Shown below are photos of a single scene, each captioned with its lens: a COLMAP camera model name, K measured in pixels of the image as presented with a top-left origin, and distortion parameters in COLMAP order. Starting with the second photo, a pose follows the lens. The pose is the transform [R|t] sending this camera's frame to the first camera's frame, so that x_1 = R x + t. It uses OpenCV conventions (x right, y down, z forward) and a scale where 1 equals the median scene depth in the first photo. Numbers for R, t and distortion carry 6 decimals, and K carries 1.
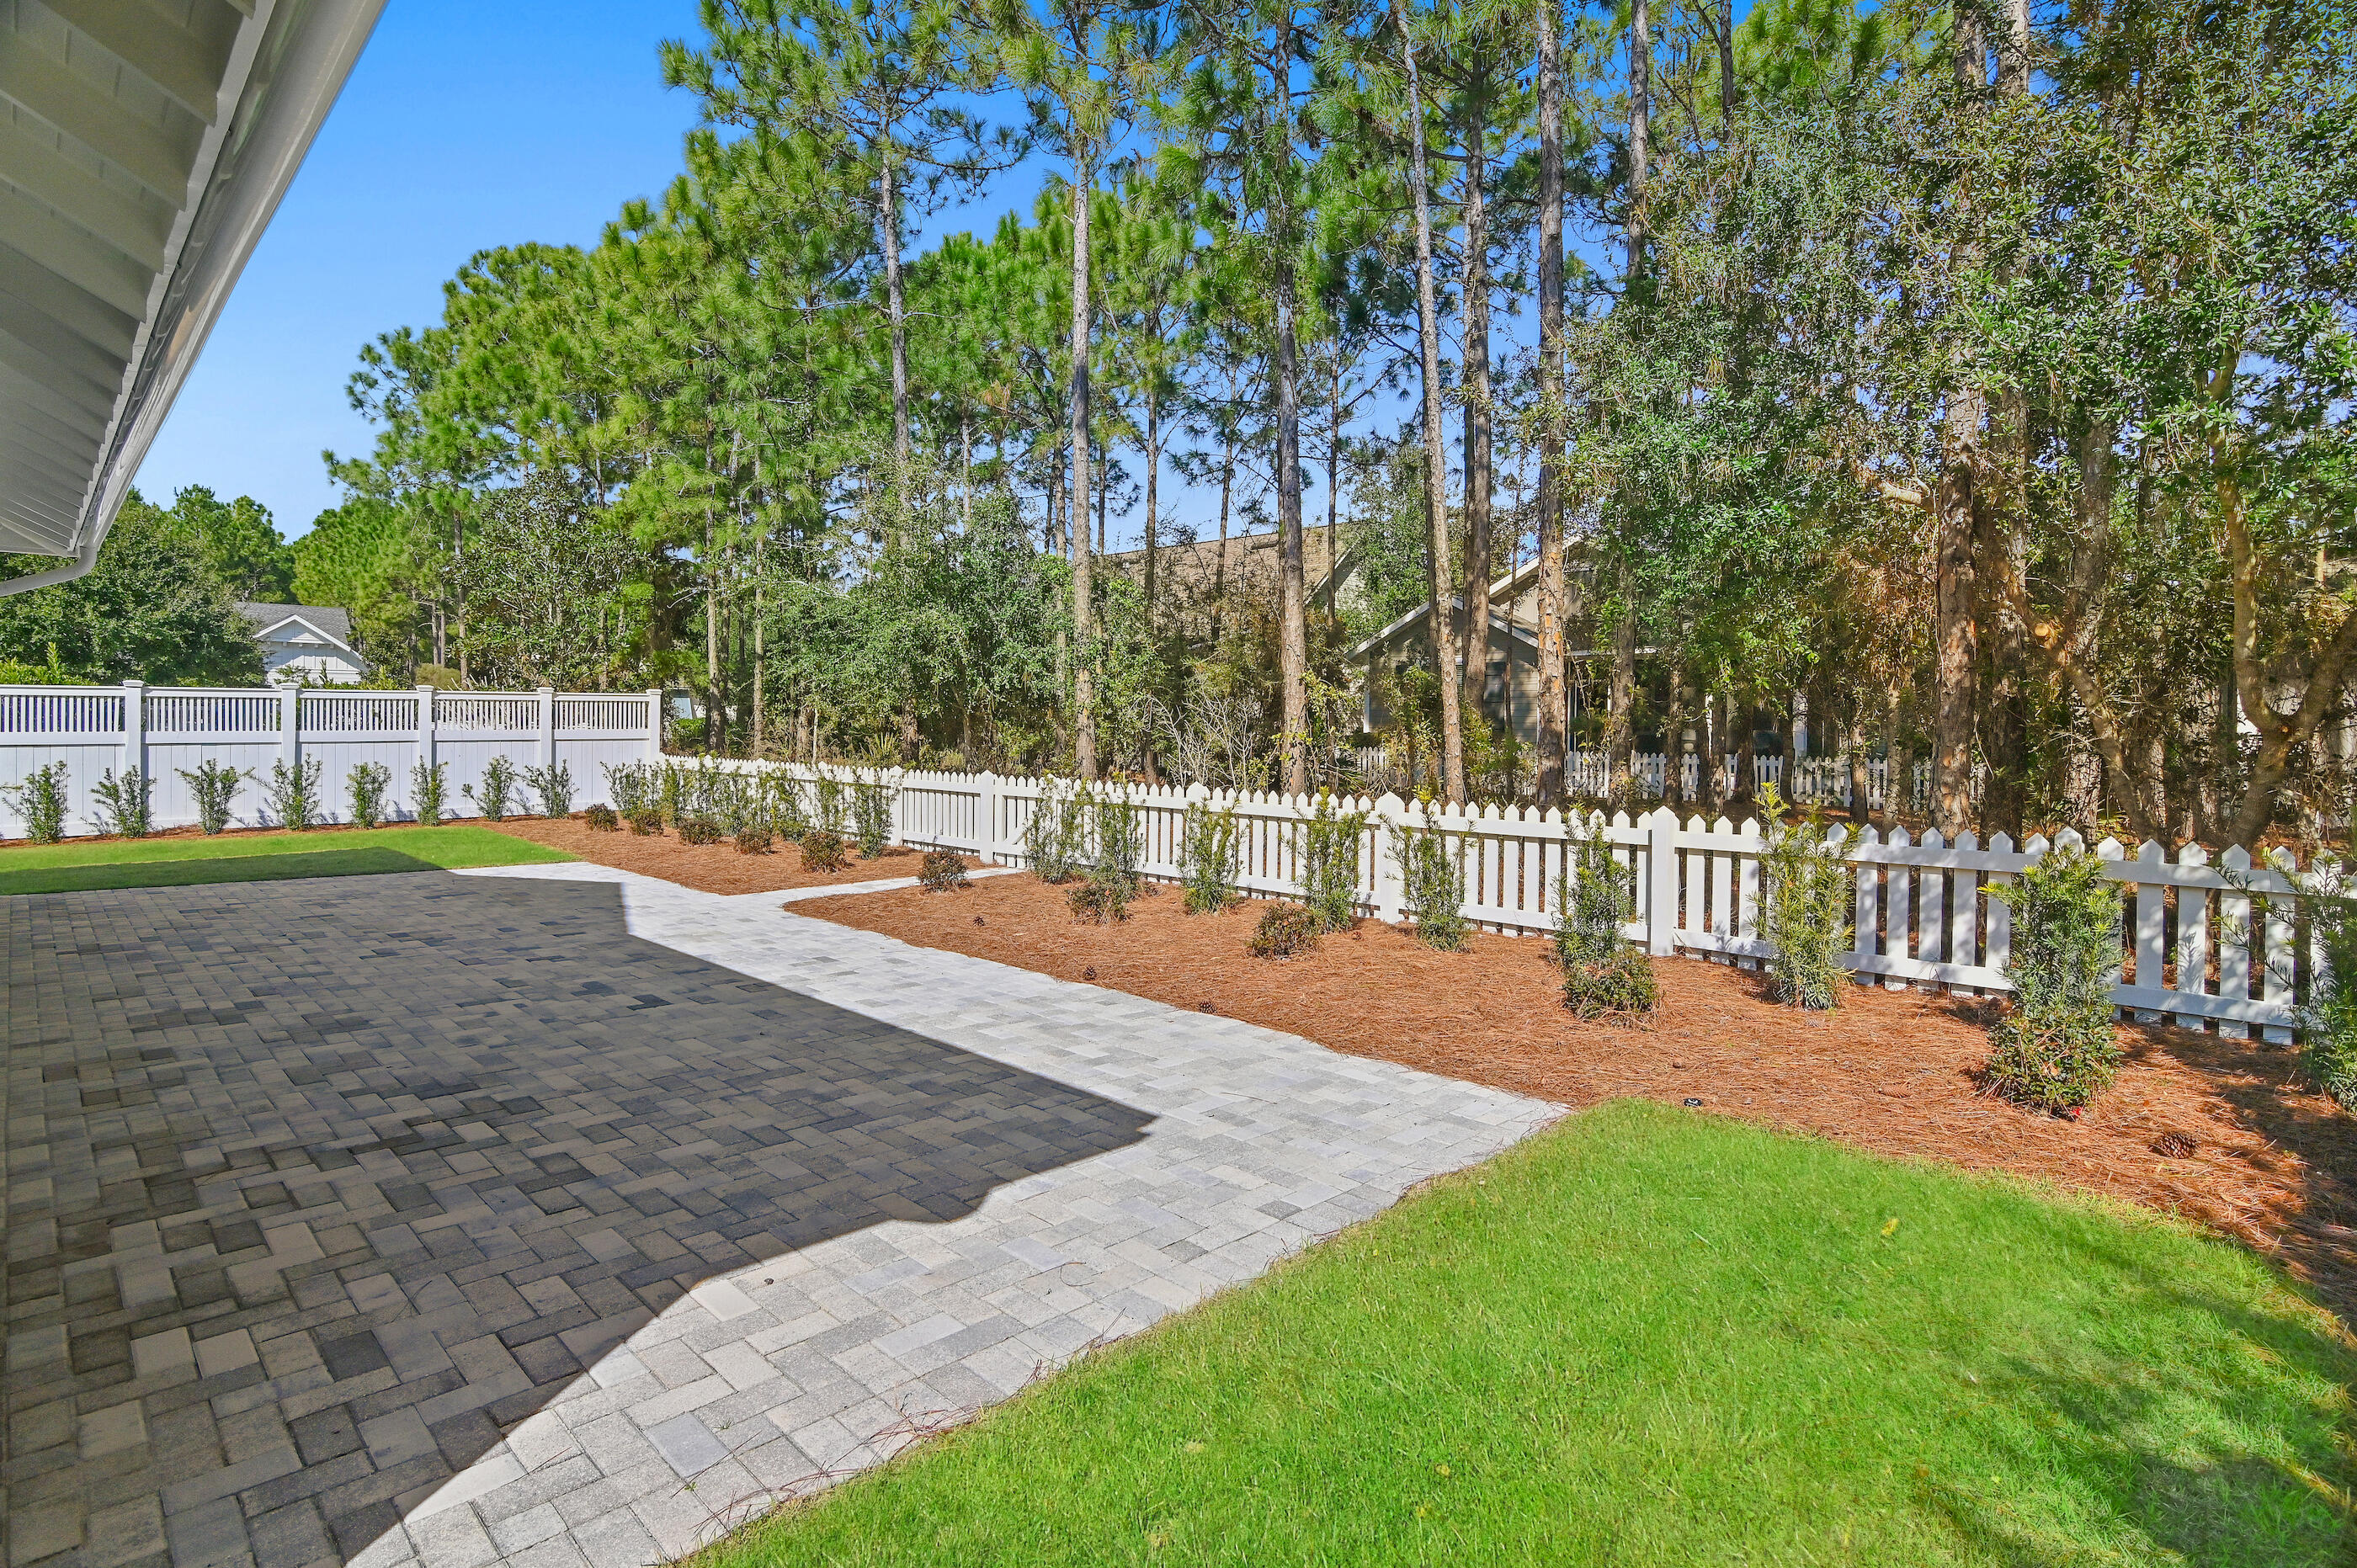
lens RADIAL K [[1176.7, 0, 1173.6], [0, 1176.7, 749.1], [0, 0, 1]] dist [-0.016476, 0.000009]
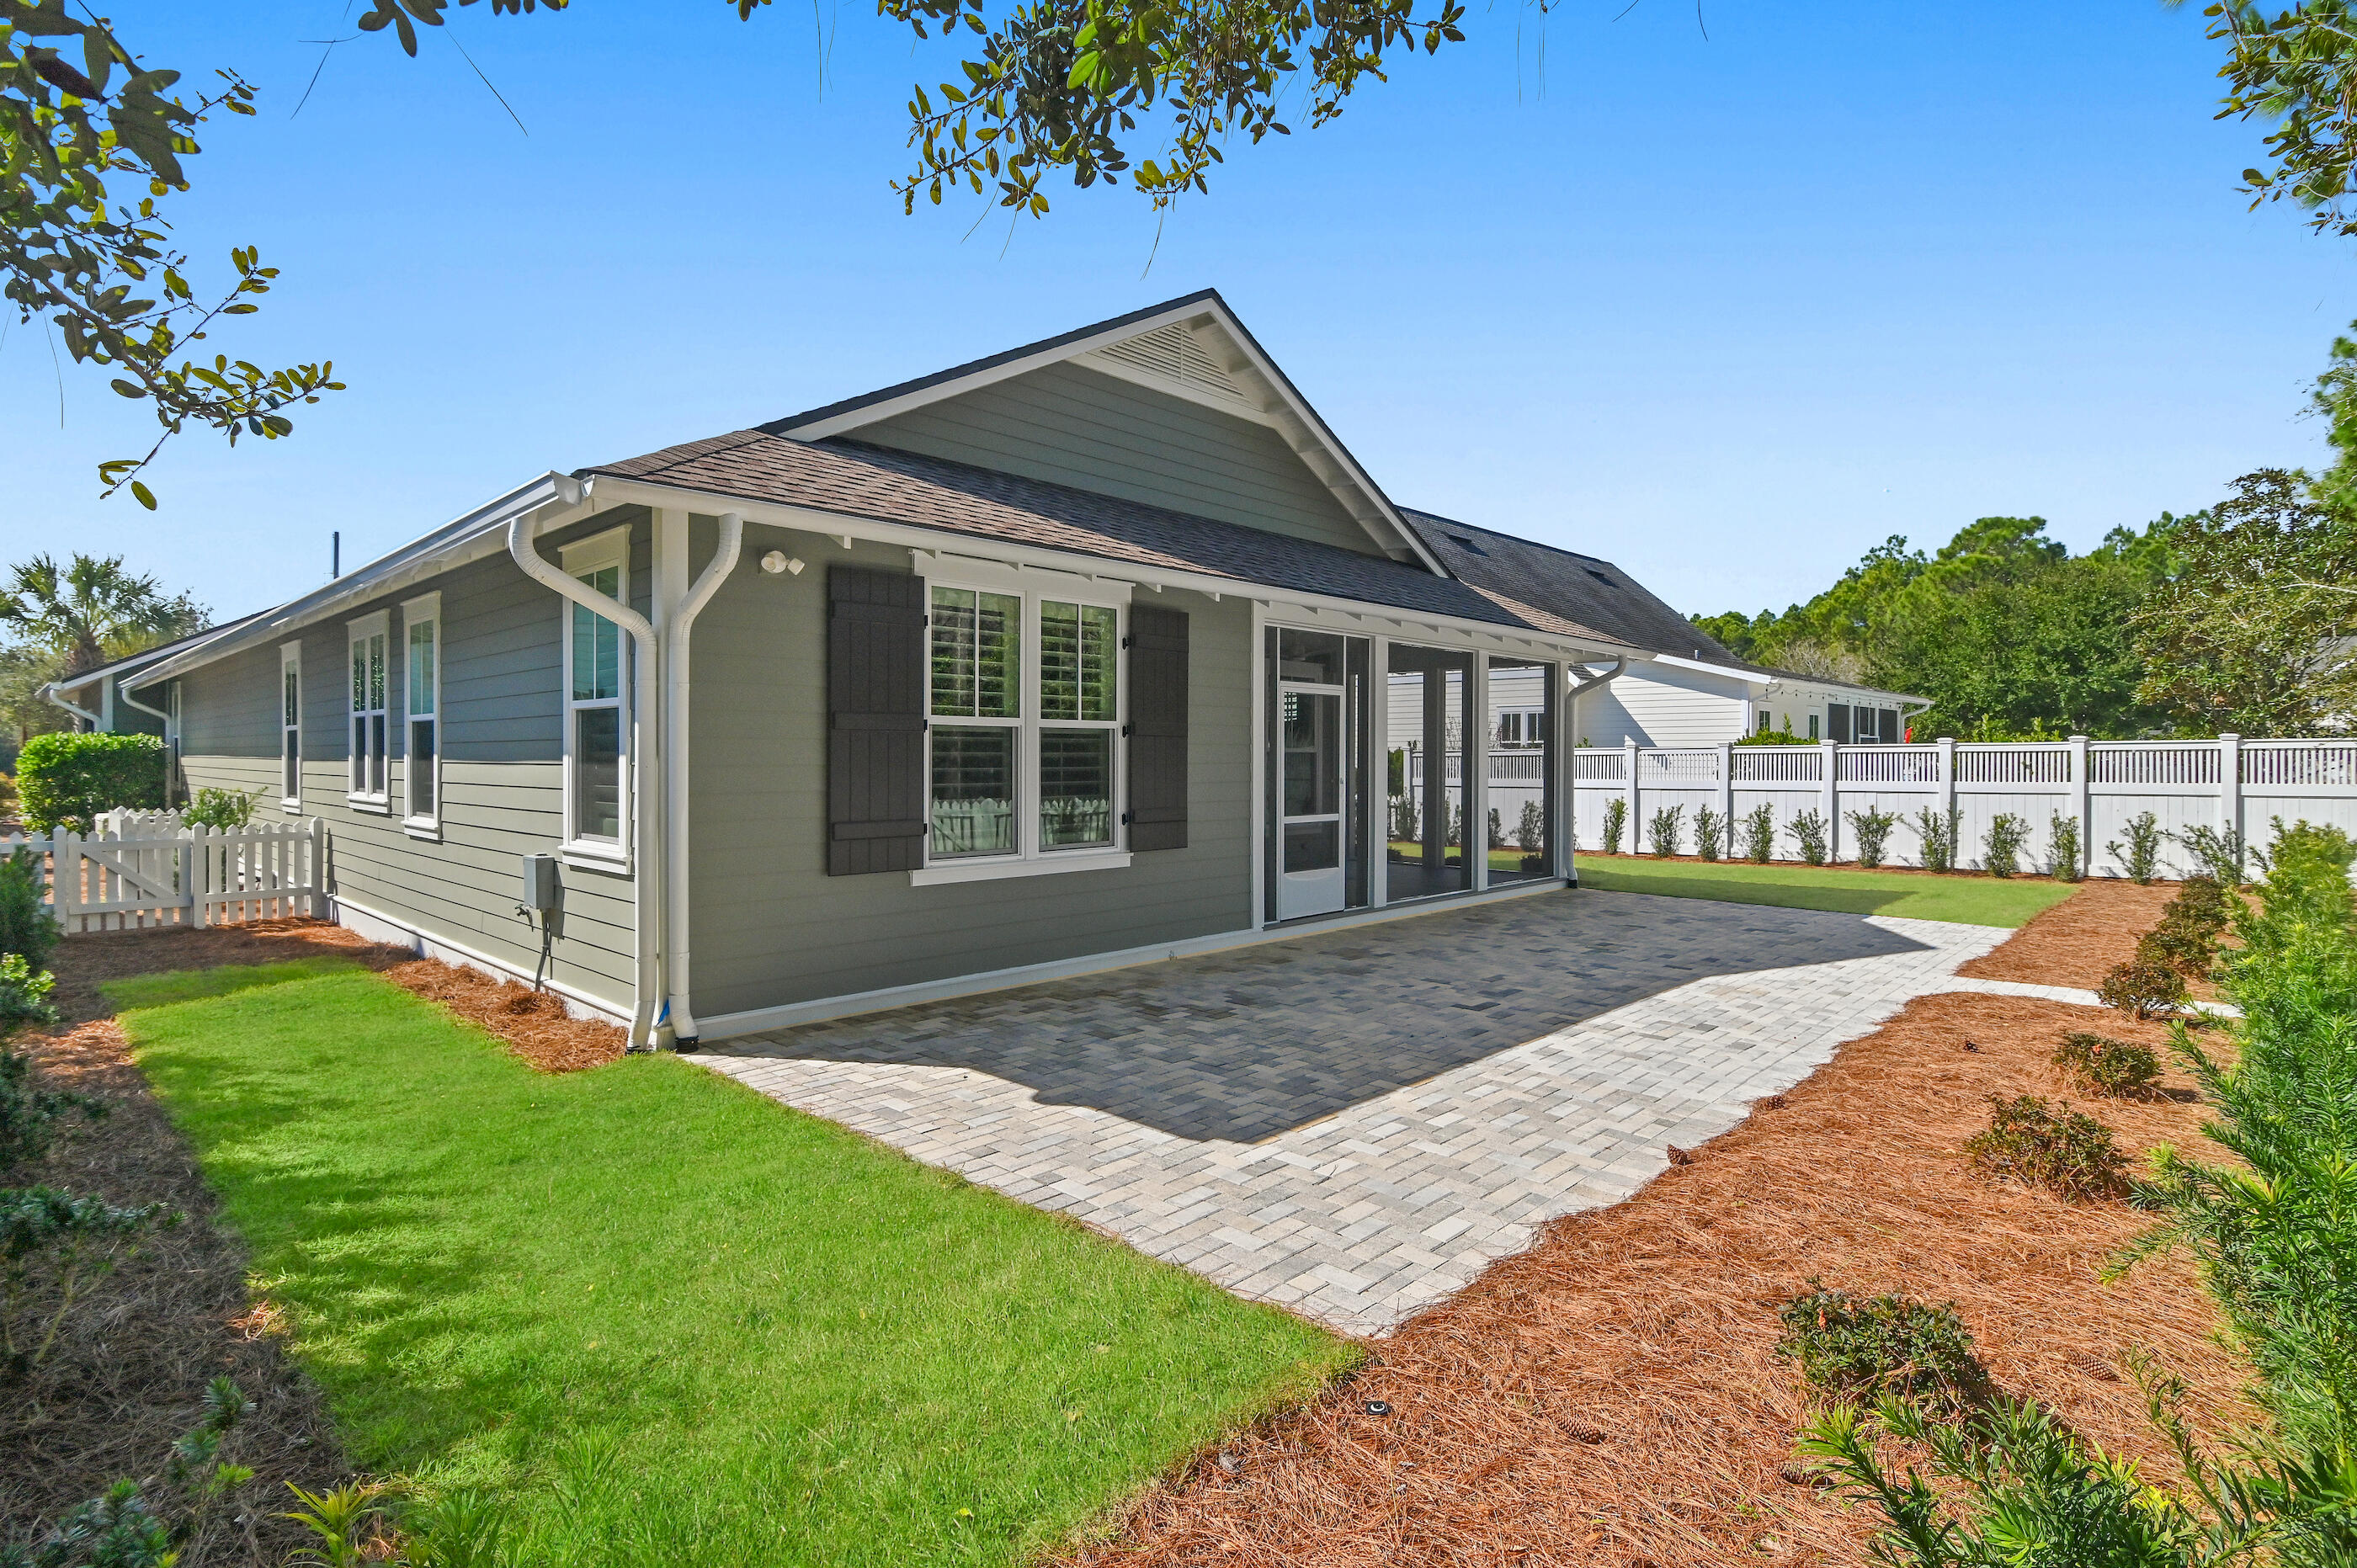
lens RADIAL K [[1176.7, 0, 1173.6], [0, 1176.7, 749.1], [0, 0, 1]] dist [-0.016476, 0.000009]
pose [[0.027548, -0.013848, -0.999525, 1.065280], [-0.025255, 0.999575, -0.014545, -0.040838], [0.999301, 0.025643, 0.027186, 0.857063]]
